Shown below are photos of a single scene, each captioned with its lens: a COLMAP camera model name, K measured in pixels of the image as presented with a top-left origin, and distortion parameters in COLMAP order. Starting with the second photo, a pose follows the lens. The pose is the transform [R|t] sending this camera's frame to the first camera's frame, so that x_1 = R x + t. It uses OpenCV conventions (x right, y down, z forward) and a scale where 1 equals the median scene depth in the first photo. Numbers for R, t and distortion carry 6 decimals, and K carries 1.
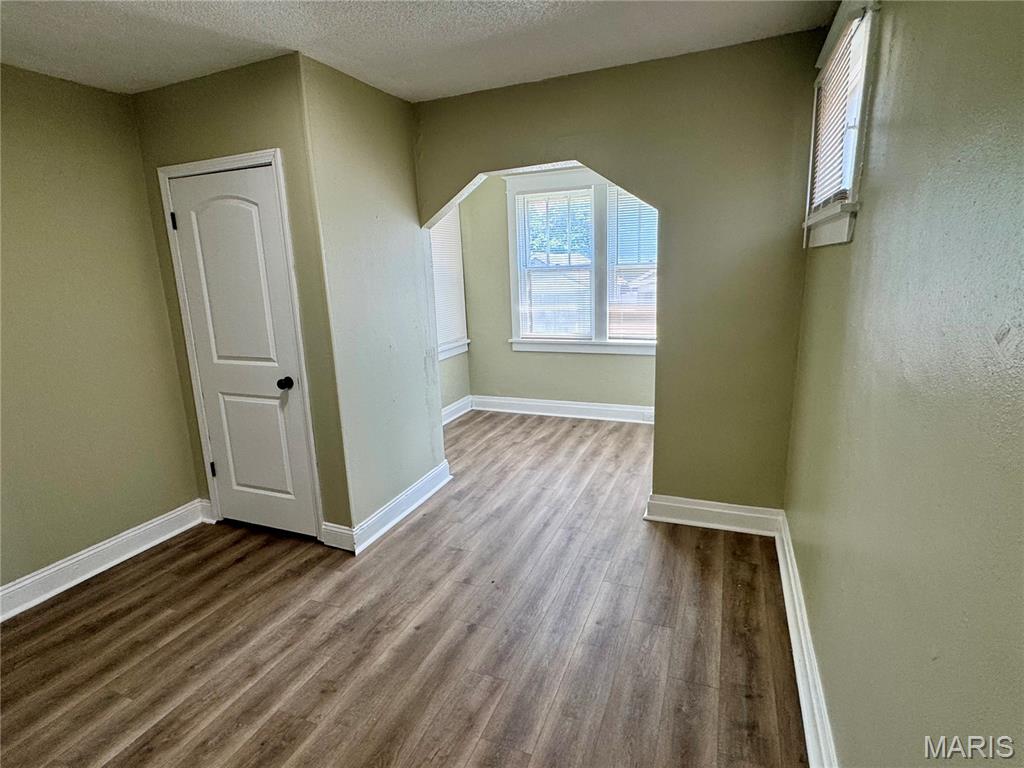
lens RADIAL K [[528.2, 0, 510.7], [0, 528.2, 384.3], [0, 0, 1]] dist [-0.001915, 0.000596]
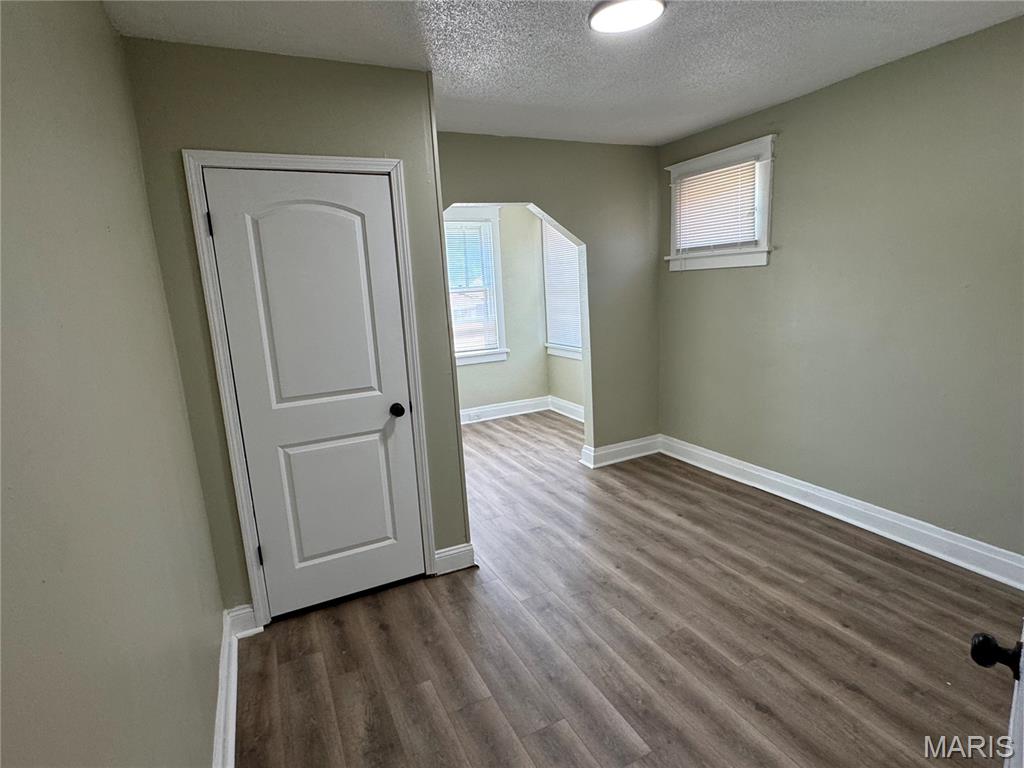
lens RADIAL K [[528.2, 0, 510.7], [0, 528.2, 384.3], [0, 0, 1]] dist [-0.001915, 0.000596]
pose [[0.659293, -0.142864, 0.738189, -0.941294], [0.194763, 0.980722, 0.015855, -0.021354], [-0.726223, 0.133319, 0.674408, 0.230253]]
